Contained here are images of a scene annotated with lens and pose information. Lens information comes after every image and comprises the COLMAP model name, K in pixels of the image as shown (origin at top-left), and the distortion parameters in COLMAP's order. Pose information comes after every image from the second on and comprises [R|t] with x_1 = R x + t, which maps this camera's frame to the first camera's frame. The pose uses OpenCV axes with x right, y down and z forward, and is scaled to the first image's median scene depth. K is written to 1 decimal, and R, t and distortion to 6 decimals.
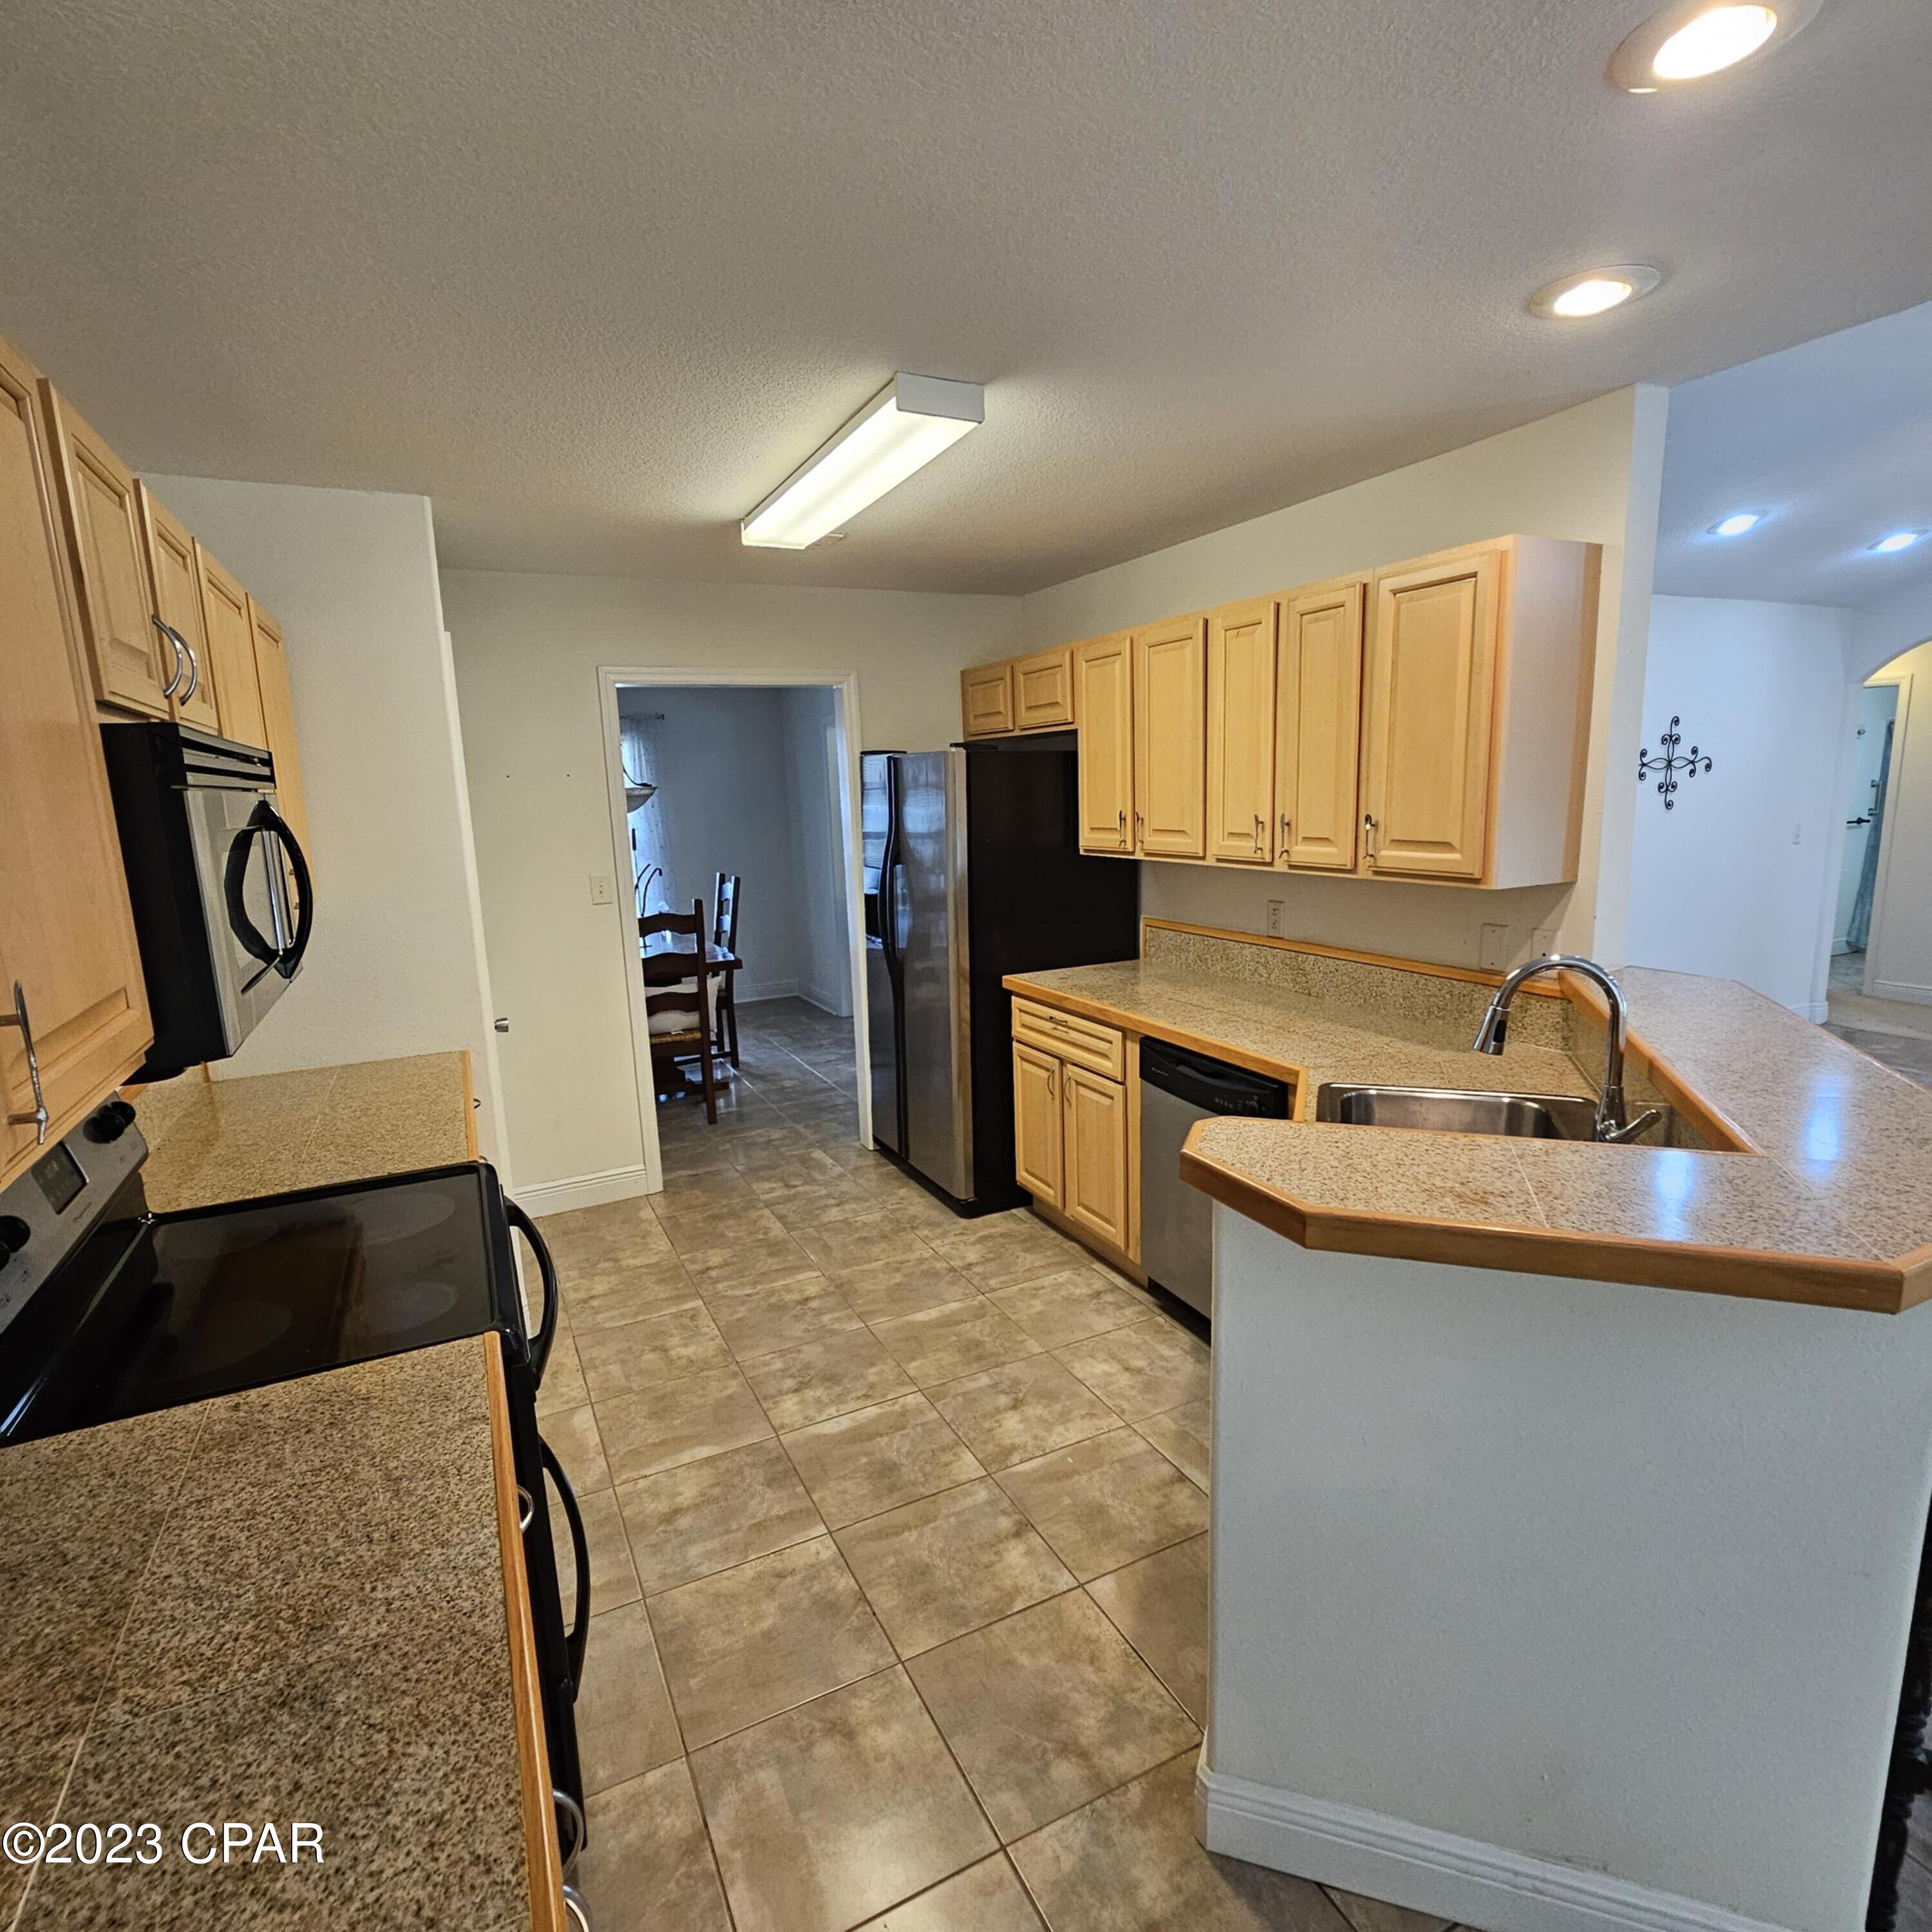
lens RADIAL K [[1040.8, 0, 965.5], [0, 1040.8, 967.5], [0, 0, 1]] dist [-0.003053, -0.000793]
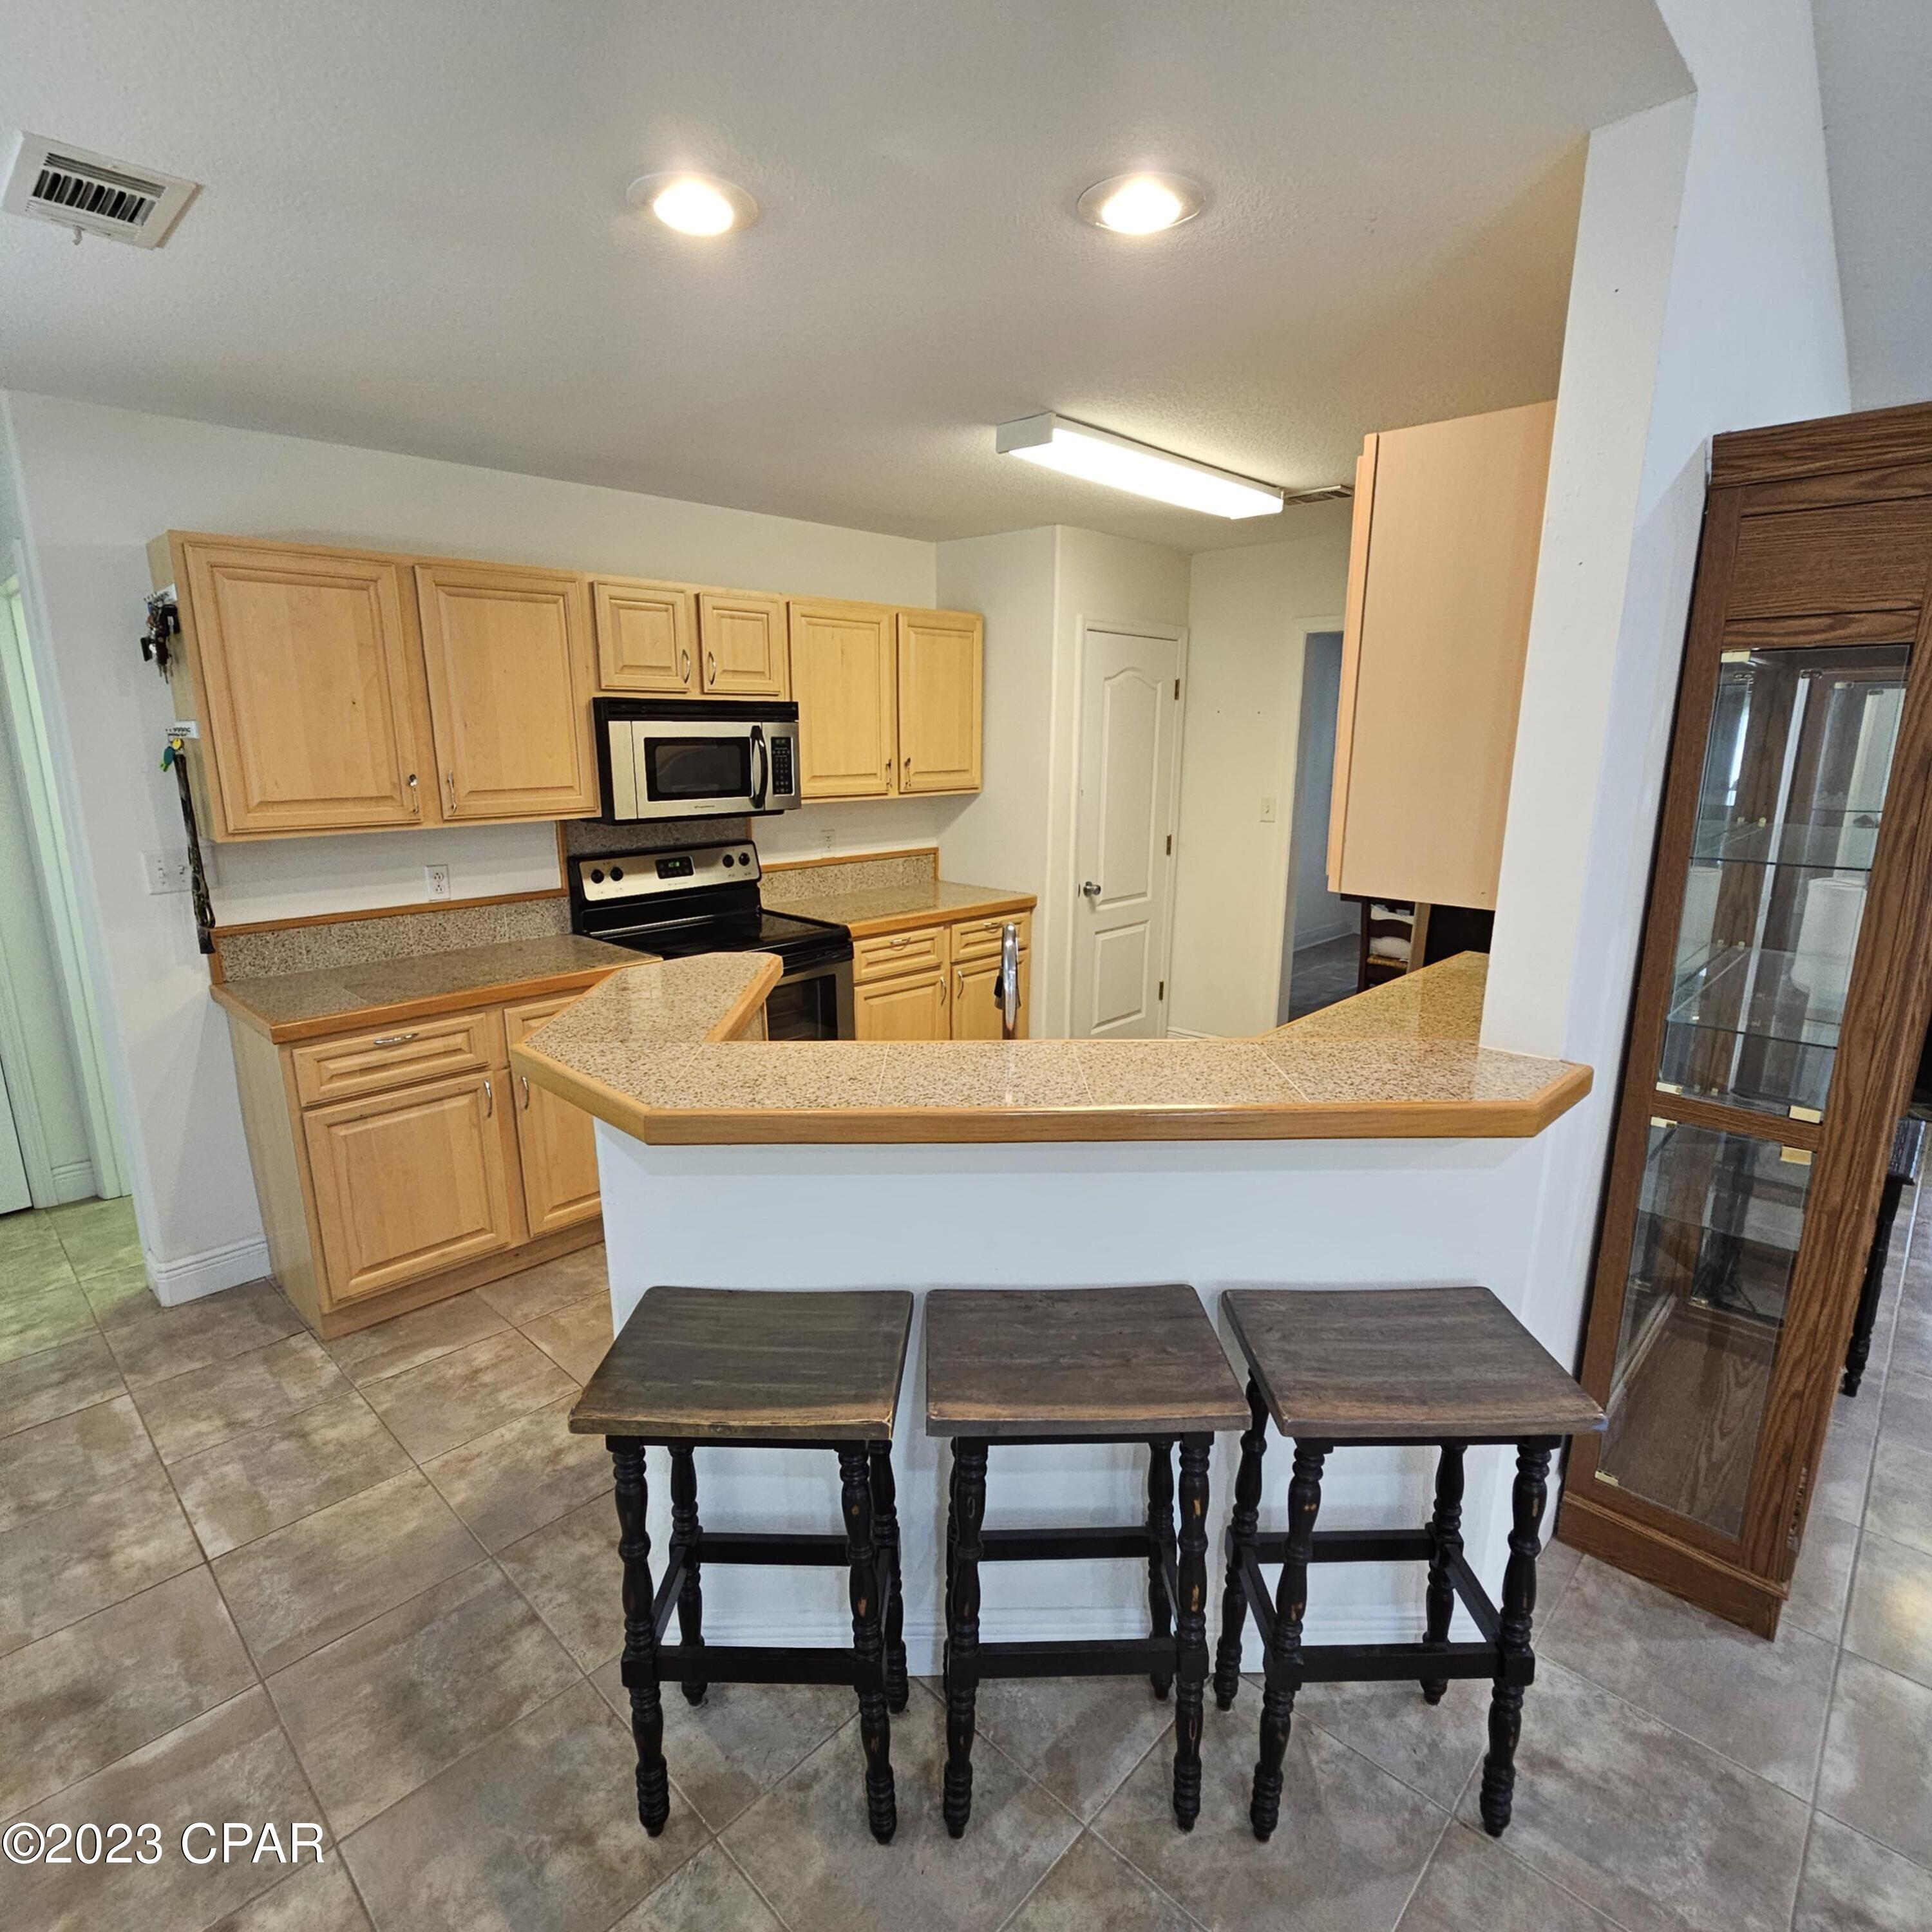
lens RADIAL K [[1059.4, 0, 964.5], [0, 1059.4, 973.9], [0, 0, 1]] dist [-0.007247, 0.001683]
pose [[0.341794, 0.247493, -0.906600, 0.984092], [-0.178208, 0.964265, 0.196049, -0.102154], [0.922724, 0.094555, 0.373685, 0.366463]]
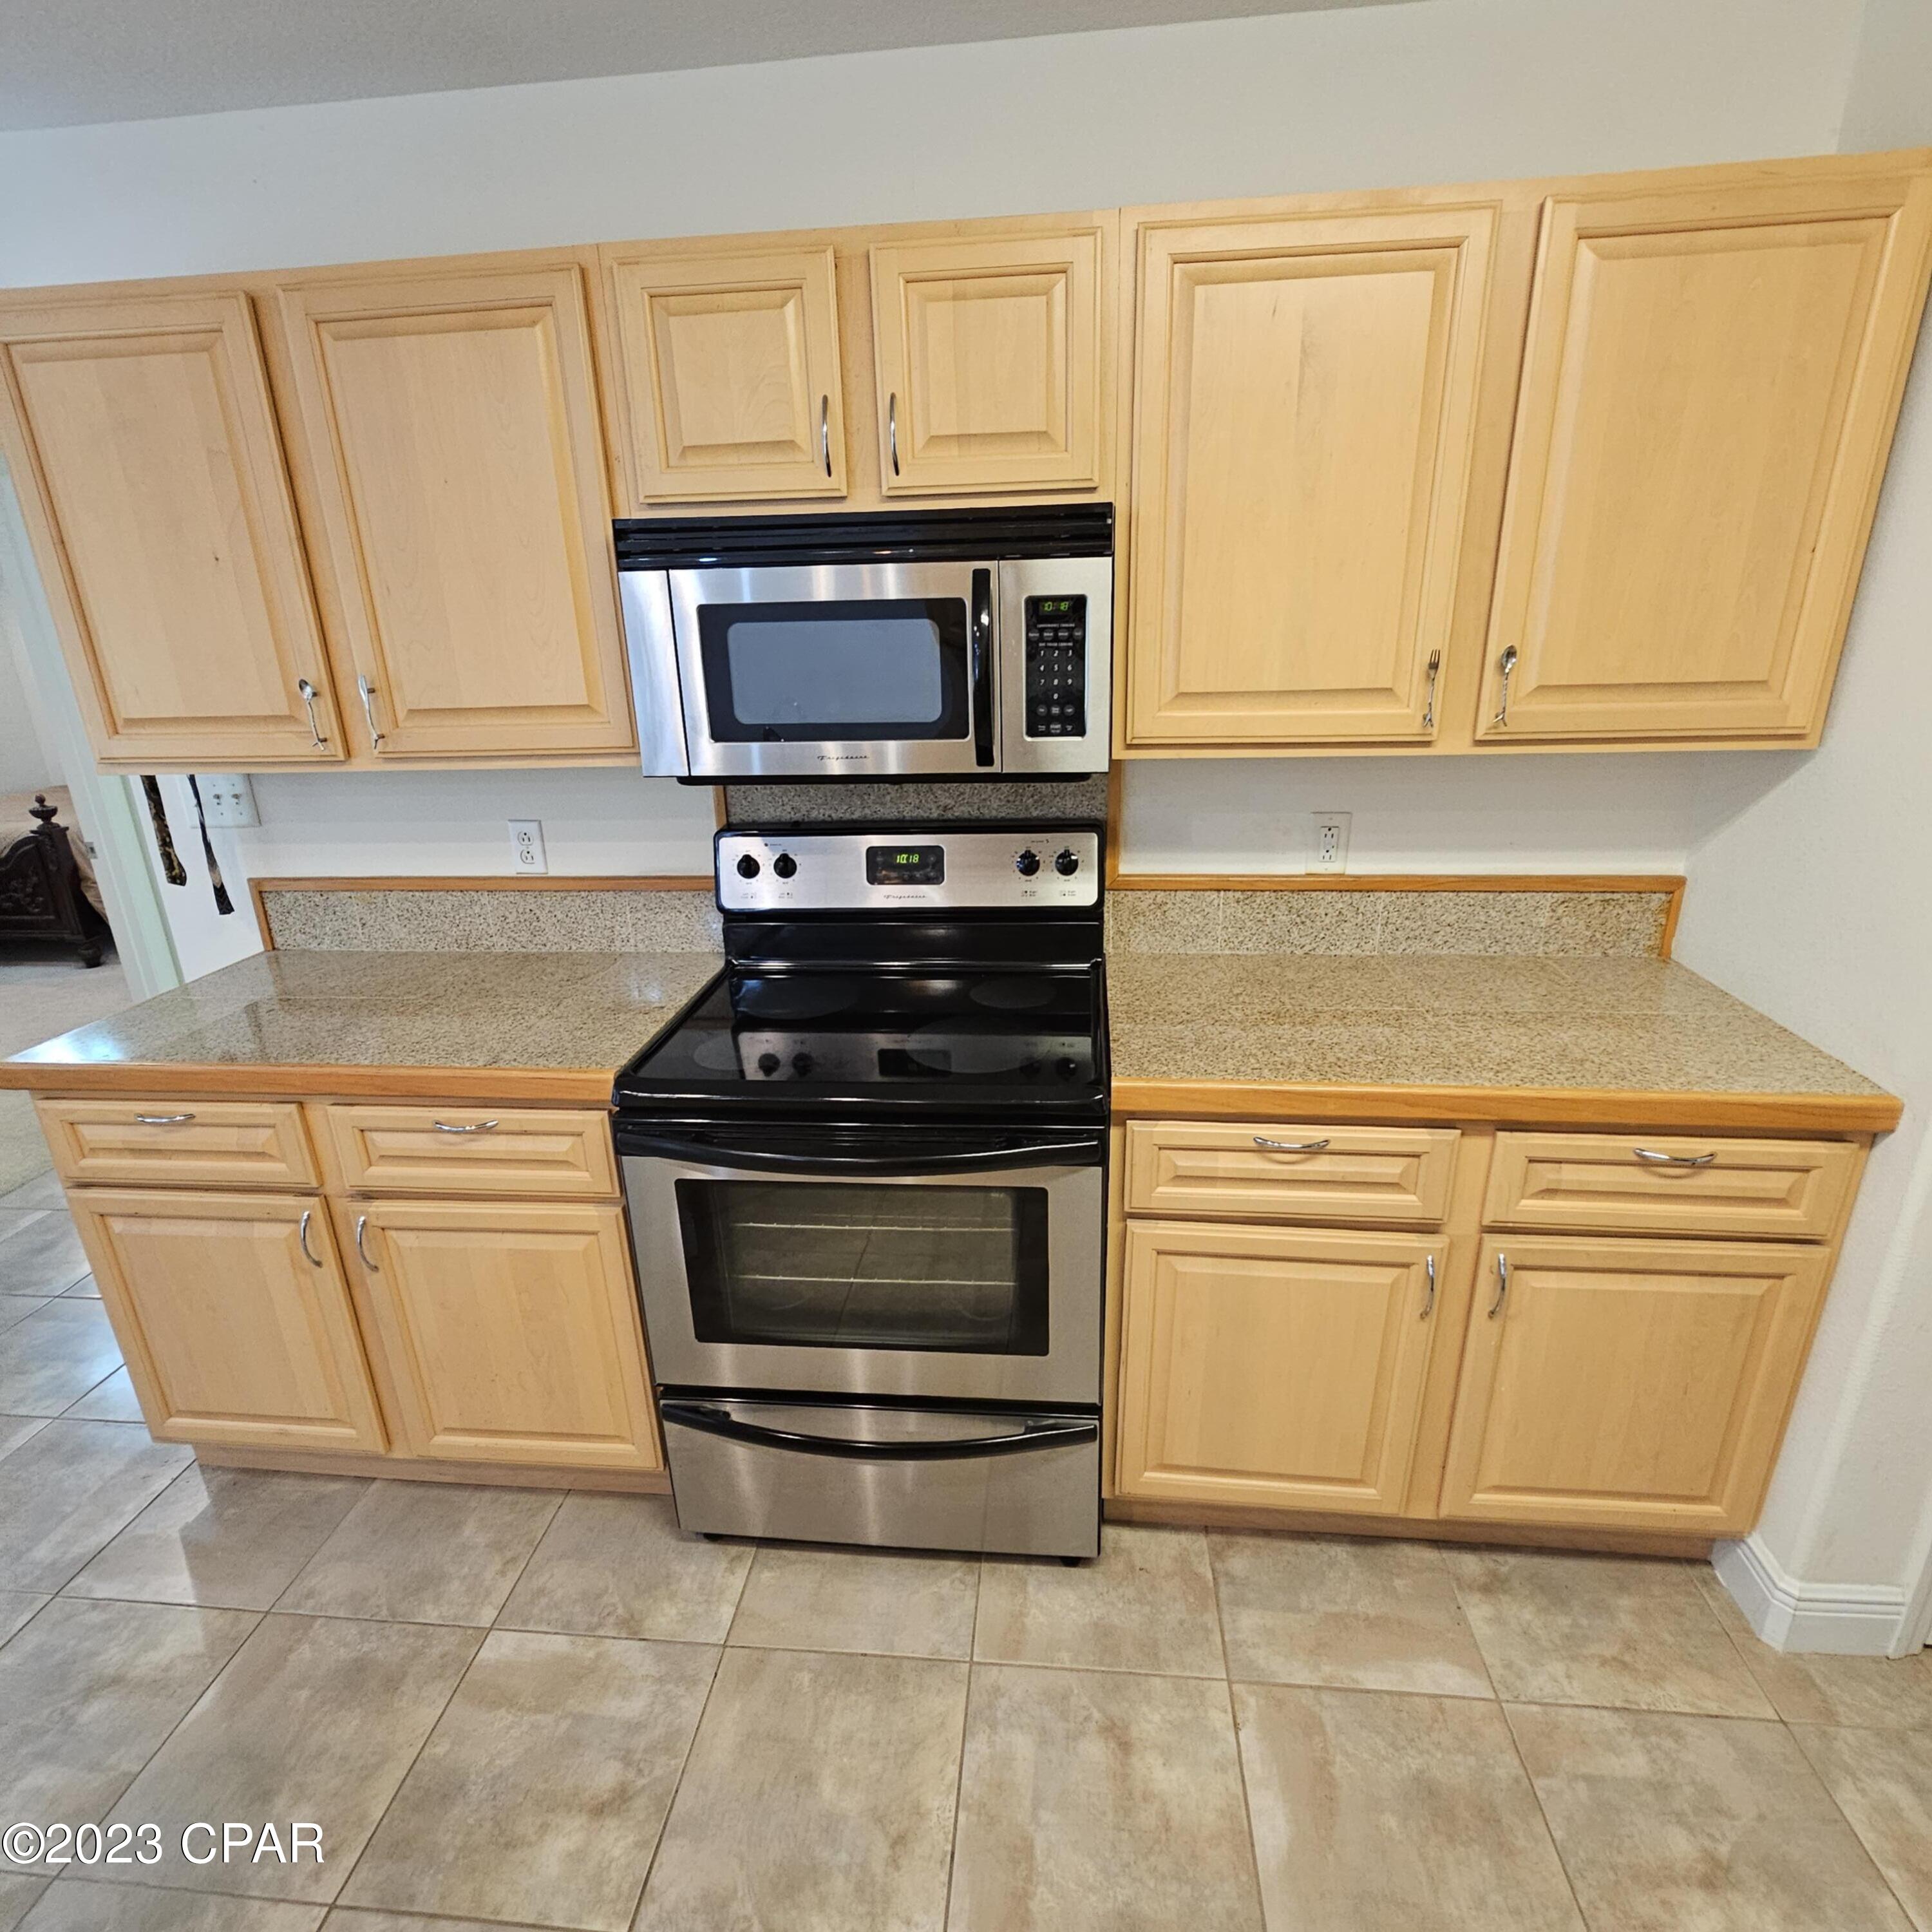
lens RADIAL K [[1051.8, 0, 965.3], [0, 1051.8, 975.9], [0, 0, 1]] dist [-0.000546, 0.000202]
pose [[-0.530857, 0.323258, -0.783387, 0.108069], [-0.103587, 0.892710, 0.438564, -0.146682], [0.841107, 0.313963, -0.440416, 0.900872]]
